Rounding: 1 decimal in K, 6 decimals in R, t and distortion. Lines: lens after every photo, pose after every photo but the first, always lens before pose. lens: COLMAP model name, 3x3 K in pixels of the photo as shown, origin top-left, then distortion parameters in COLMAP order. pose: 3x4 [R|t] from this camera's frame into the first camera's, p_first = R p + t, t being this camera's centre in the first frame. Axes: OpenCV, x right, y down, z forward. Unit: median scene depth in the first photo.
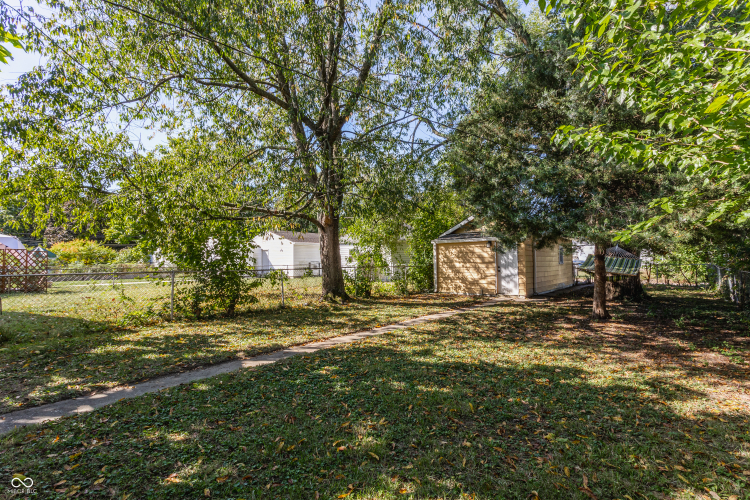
lens RADIAL K [[380.4, 0, 374.2], [0, 380.4, 250.8], [0, 0, 1]] dist [0.019668, 0.000750]
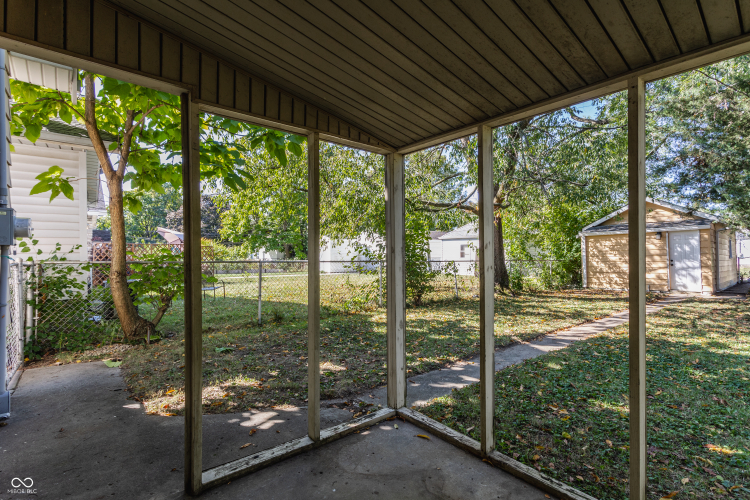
lens RADIAL K [[380.4, 0, 373.2], [0, 380.4, 251.7], [0, 0, 1]] dist [0.019668, 0.000750]
pose [[0.988609, -0.005027, -0.150421, -0.230099], [0.005462, 0.999982, 0.002482, 0.016332], [0.150406, -0.003275, 0.988619, -0.016838]]
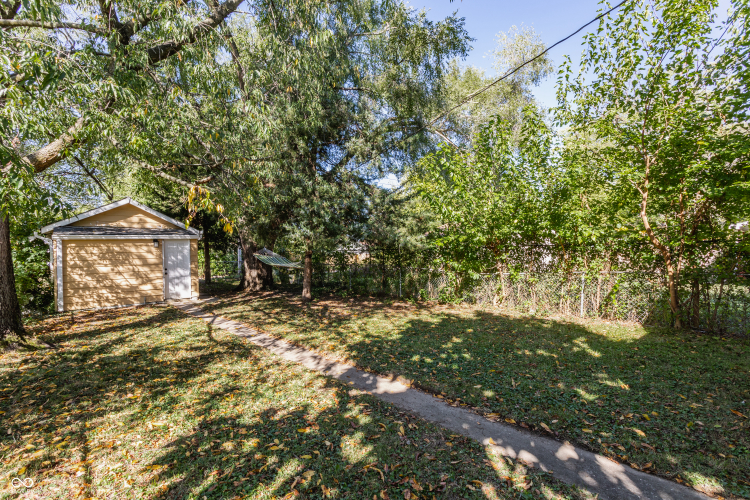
lens RADIAL K [[380.4, 0, 375.1], [0, 380.4, 253.3], [0, 0, 1]] dist [0.019668, 0.000750]
pose [[0.093925, 0.003284, 0.995574, -0.498678], [-0.000697, 0.999995, -0.003233, 0.008556], [-0.995579, -0.000390, 0.093927, 0.418161]]
